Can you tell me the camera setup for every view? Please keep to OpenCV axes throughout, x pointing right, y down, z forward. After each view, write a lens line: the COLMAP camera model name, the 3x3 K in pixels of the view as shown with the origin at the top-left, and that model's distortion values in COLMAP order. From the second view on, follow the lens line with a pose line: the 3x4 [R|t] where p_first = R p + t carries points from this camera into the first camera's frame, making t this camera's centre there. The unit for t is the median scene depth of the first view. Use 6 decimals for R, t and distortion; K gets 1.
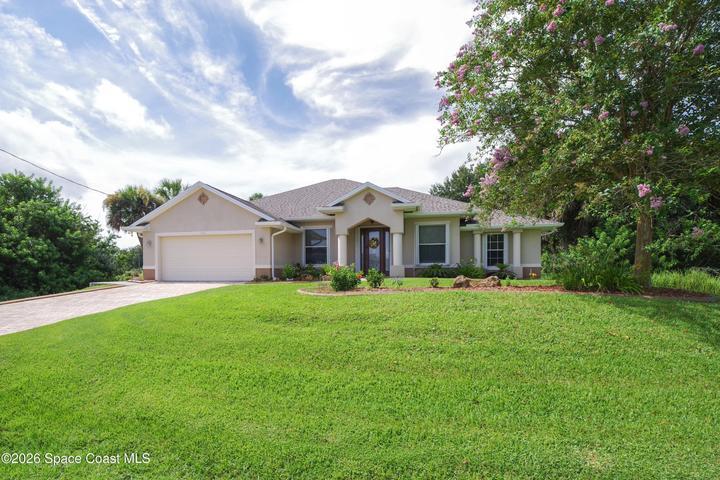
lens RADIAL K [[366.4, 0, 331.3], [0, 366.4, 270.9], [0, 0, 1]] dist [-0.027460, -0.000352]
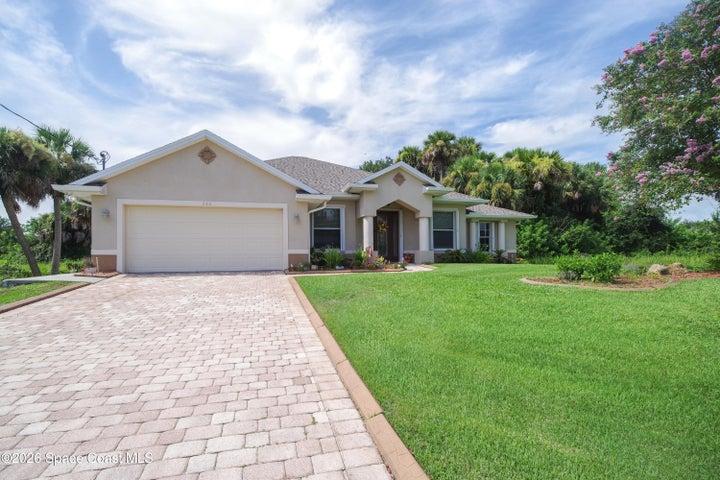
lens RADIAL K [[336.2, 0, 346.4], [0, 336.2, 249.0], [0, 0, 1]] dist [-0.017540, -0.001058]
pose [[0.881212, 0.005202, 0.472693, -0.414249], [0.002909, 0.999861, -0.016425, -0.004711], [-0.472713, 0.015848, 0.881074, 0.298405]]
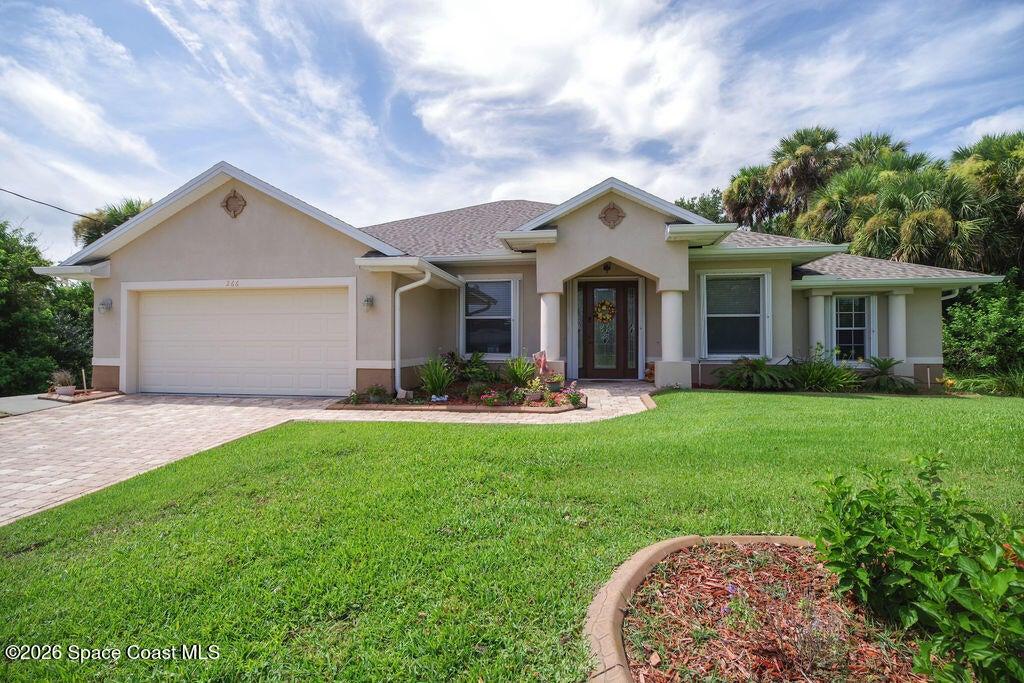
lens RADIAL K [[446.7, 0, 512.0], [0, 446.7, 341.5], [0, 0, 1]] dist [-0.020537, -0.001131]
pose [[0.995456, 0.005551, 0.095057, -0.072848], [-0.005072, 0.999973, -0.005283, -0.034578], [-0.095084, 0.004777, 0.995458, 0.445744]]
